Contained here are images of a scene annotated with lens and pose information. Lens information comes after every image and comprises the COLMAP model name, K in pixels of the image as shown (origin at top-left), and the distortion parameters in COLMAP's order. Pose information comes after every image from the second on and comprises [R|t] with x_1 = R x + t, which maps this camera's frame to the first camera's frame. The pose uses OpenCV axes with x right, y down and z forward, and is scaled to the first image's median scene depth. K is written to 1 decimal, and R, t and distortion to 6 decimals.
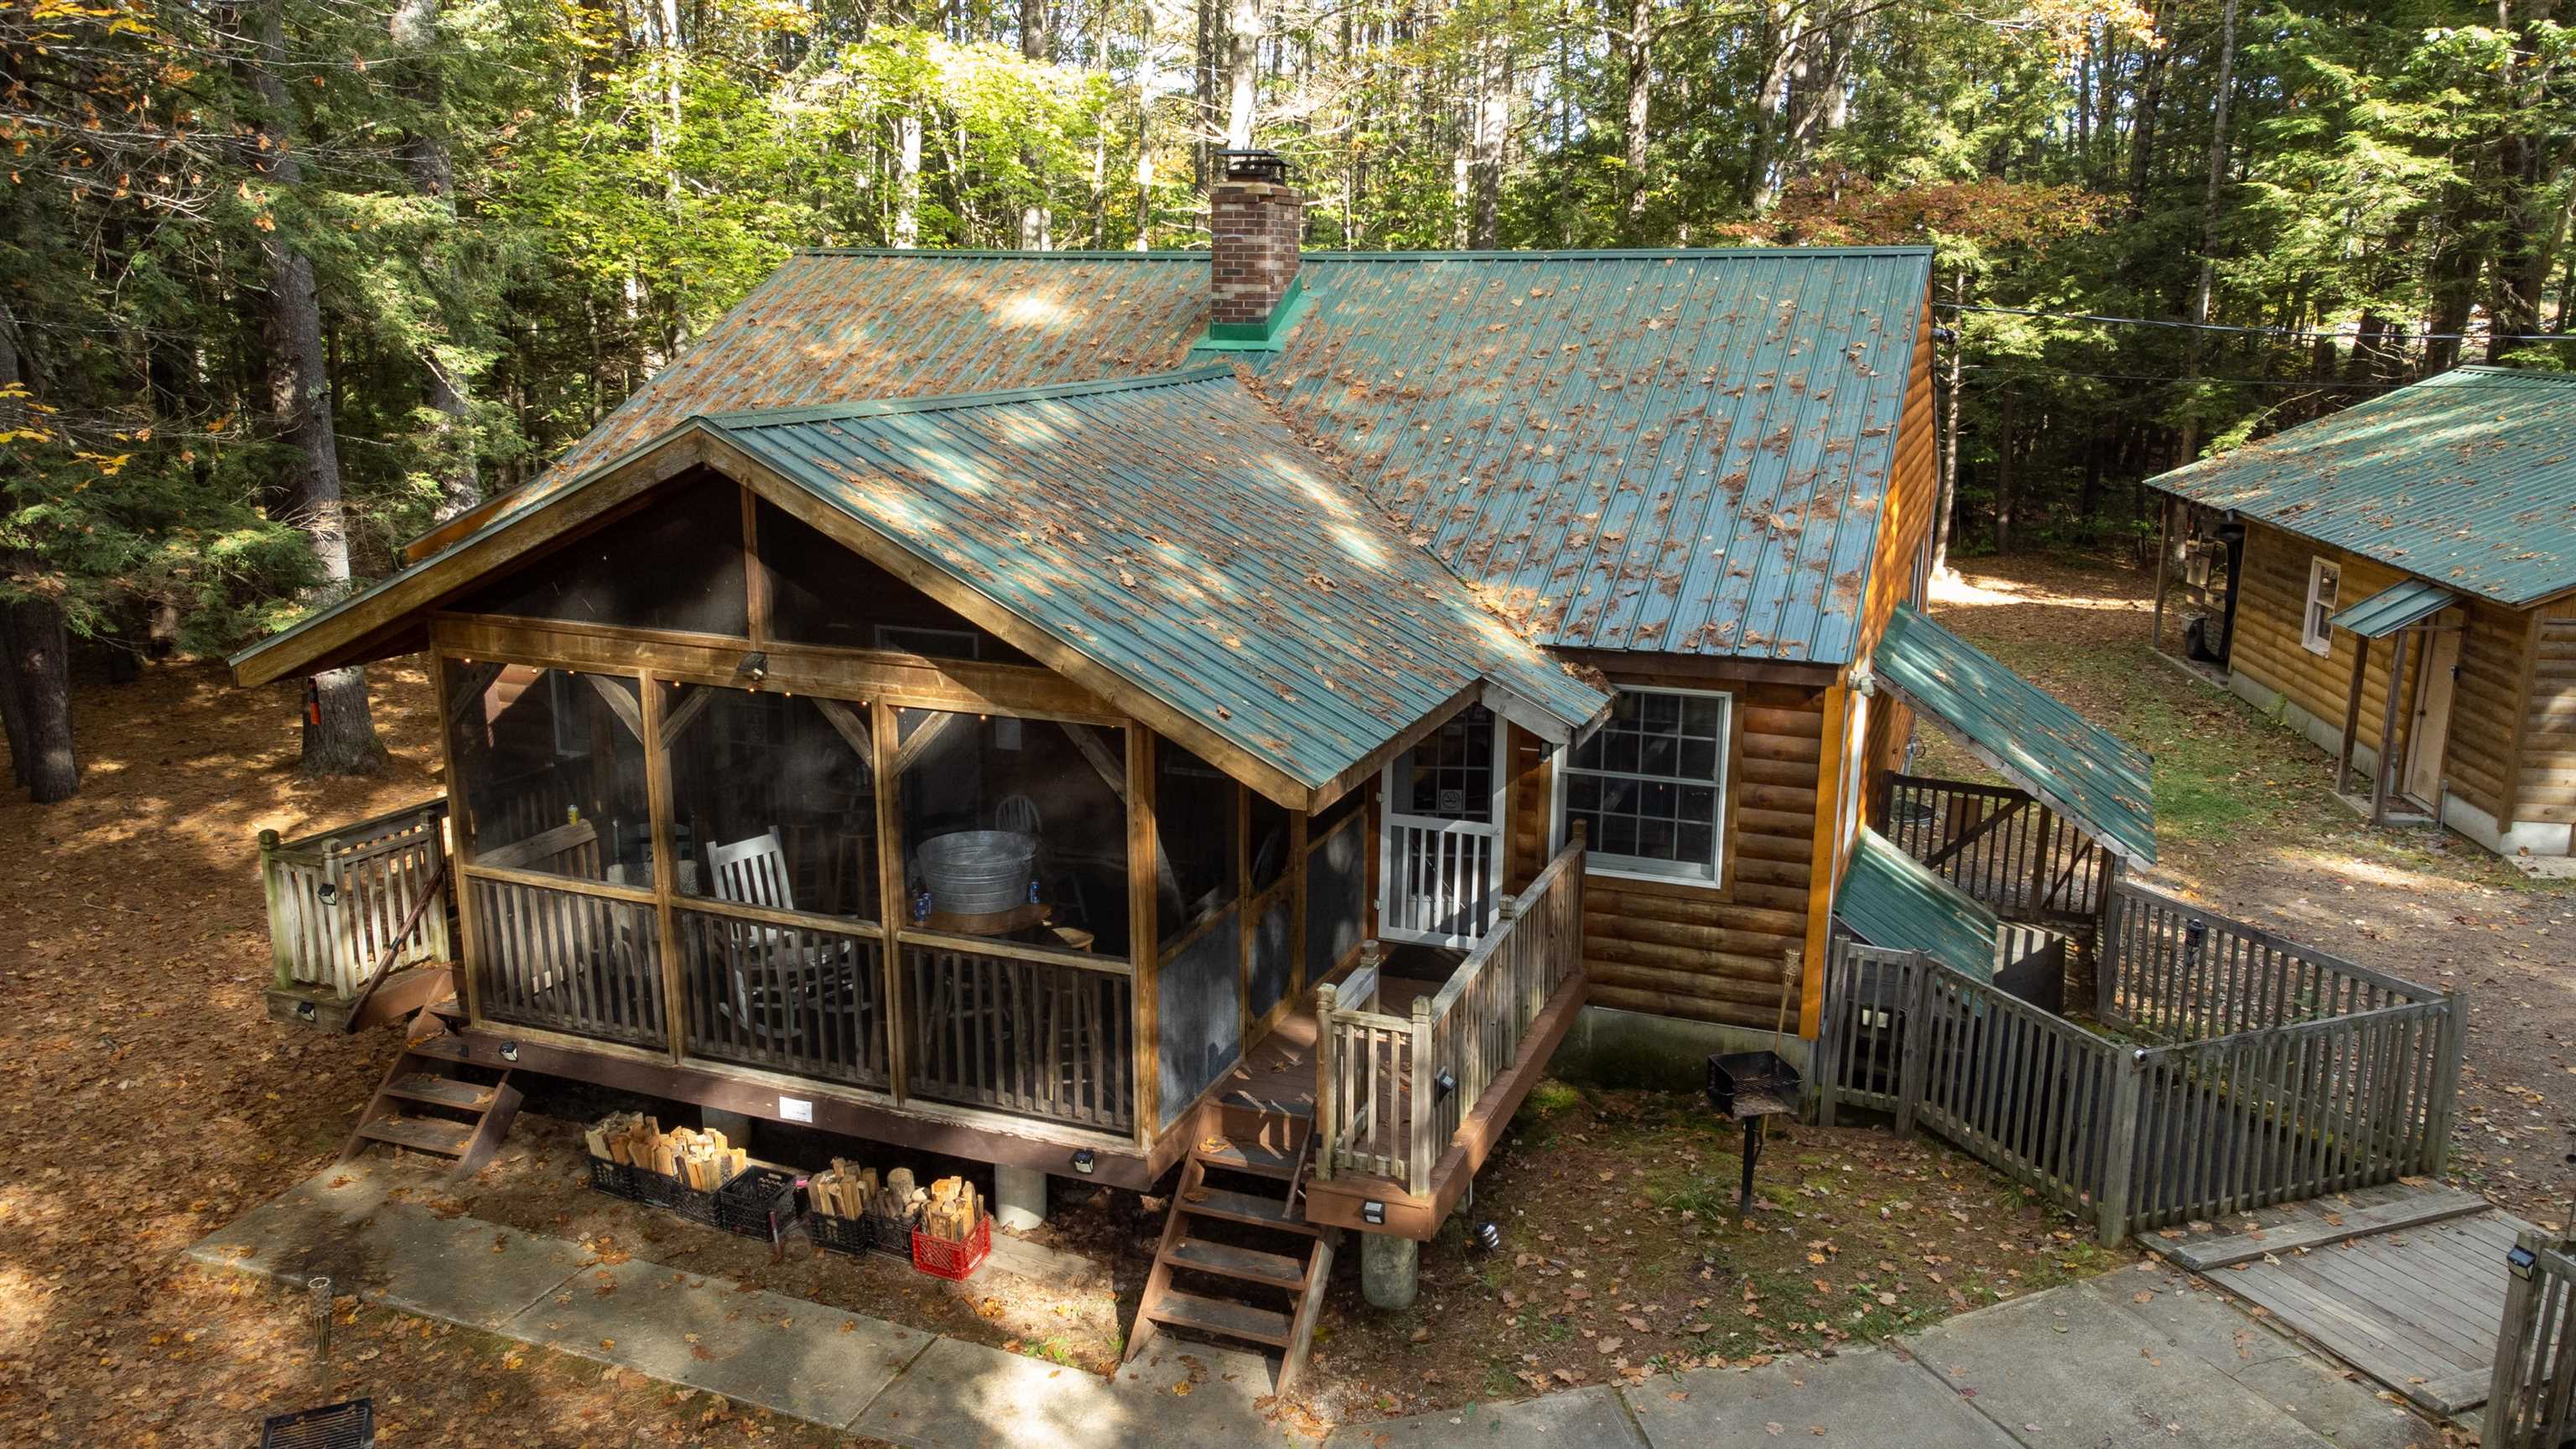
lens RADIAL K [[1905.9, 0, 1288.0], [0, 1905.9, 724.5], [0, 0, 1]] dist [0.050681, 0.005661]
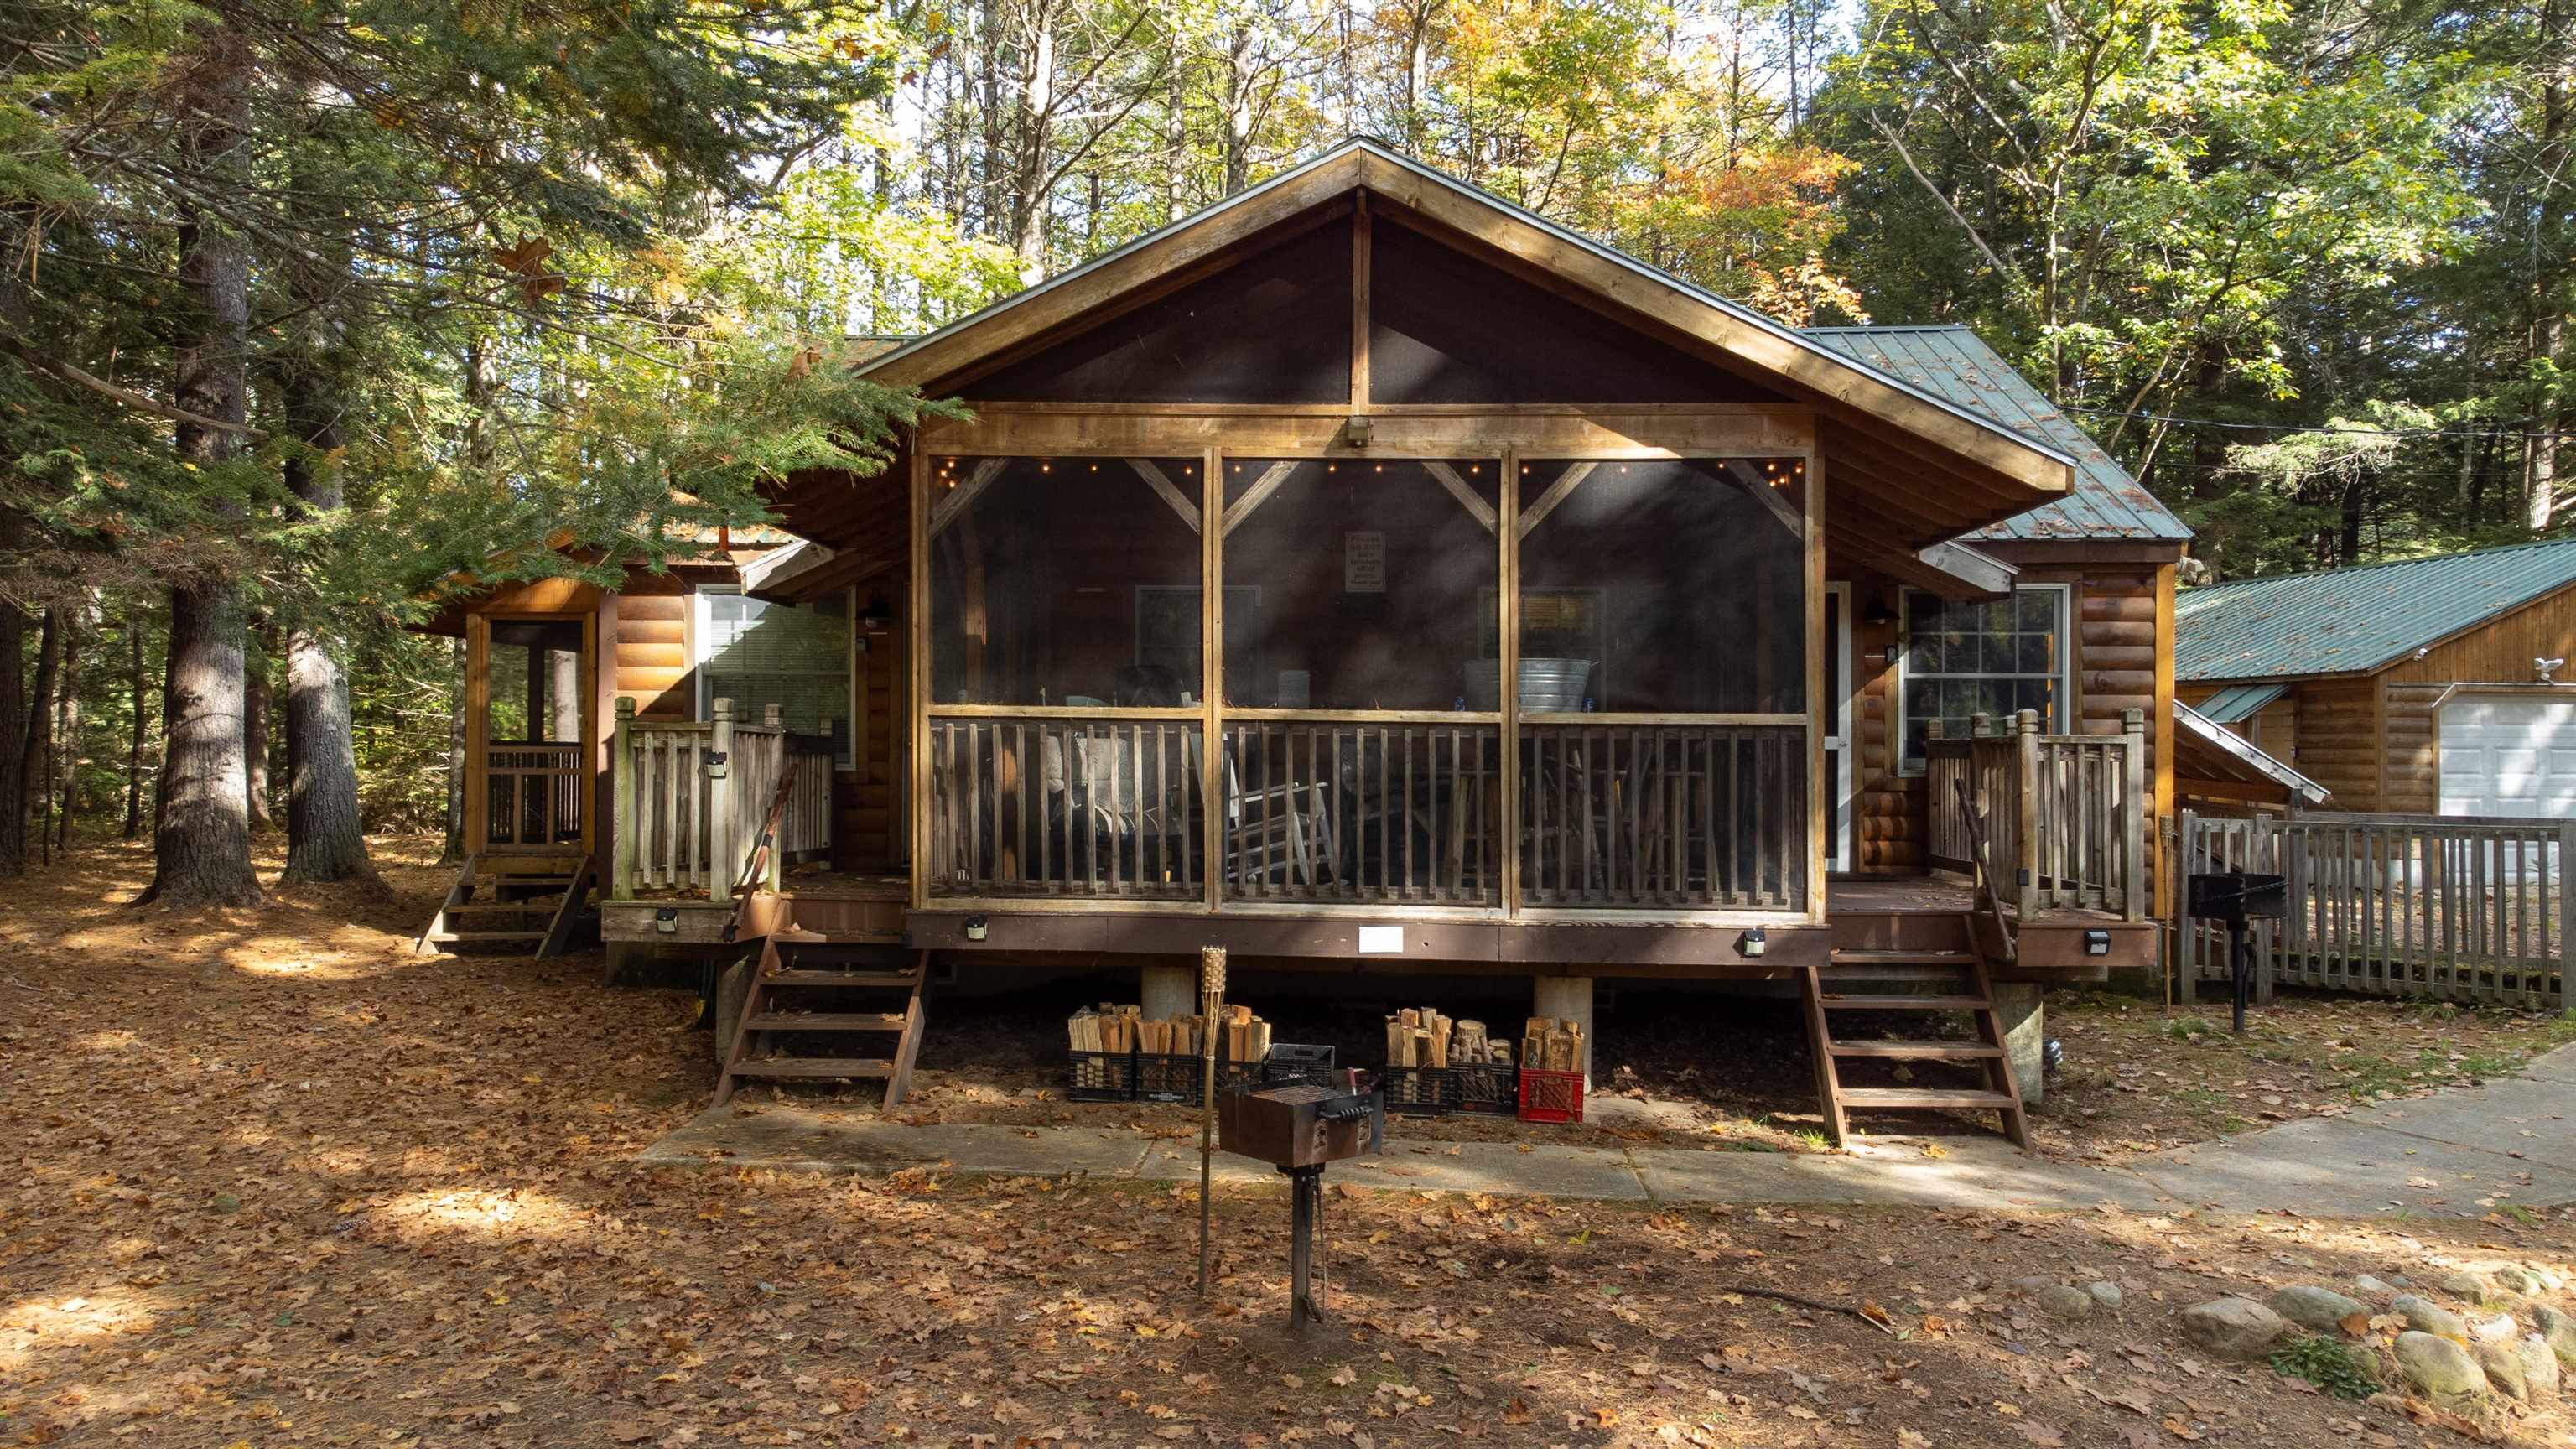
lens RADIAL K [[1905.9, 0, 1288.0], [0, 1905.9, 724.5], [0, 0, 1]] dist [0.050681, 0.005661]
pose [[0.951019, 0.003629, 0.309111, -0.507136], [0.069531, 0.971798, -0.225332, 0.267715], [-0.301211, 0.235788, 0.923946, 0.160234]]
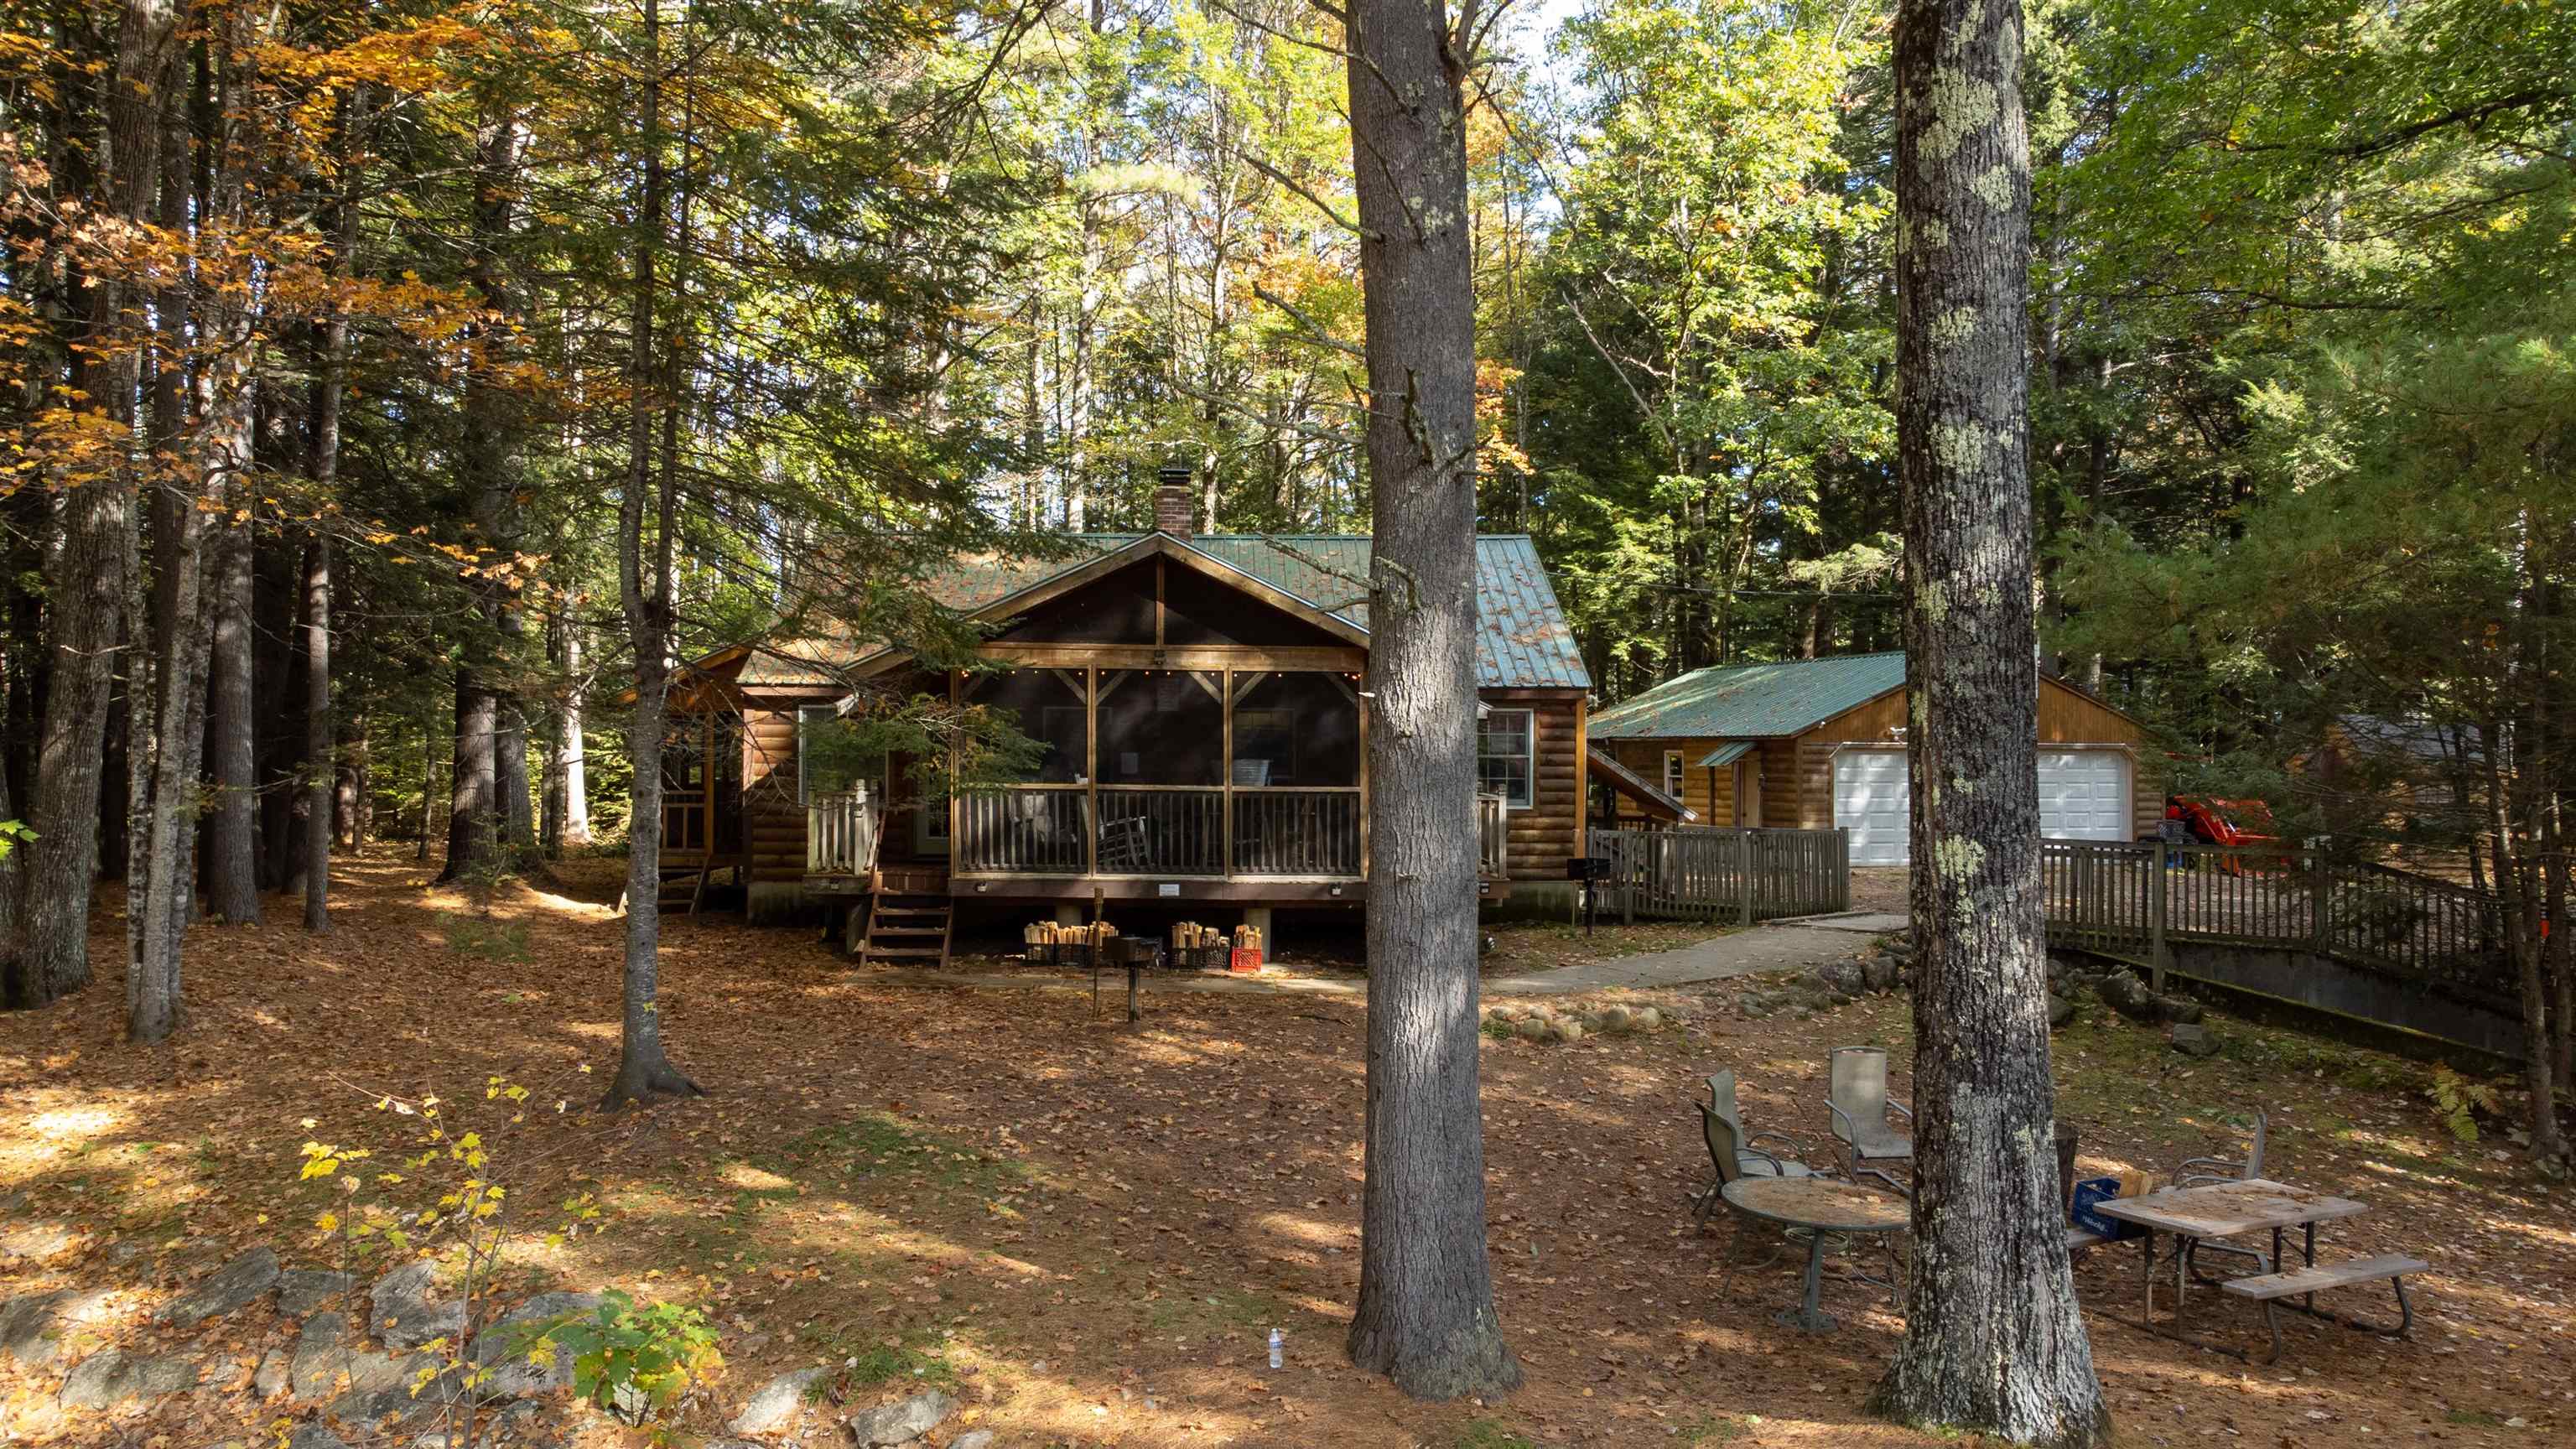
lens RADIAL K [[1905.9, 0, 1288.0], [0, 1905.9, 724.5], [0, 0, 1]] dist [0.050681, 0.005661]
pose [[0.920316, 0.004432, 0.391151, -0.802343], [0.088086, 0.971906, -0.218265, 0.418756], [-0.381129, 0.235328, 0.894070, -0.716559]]
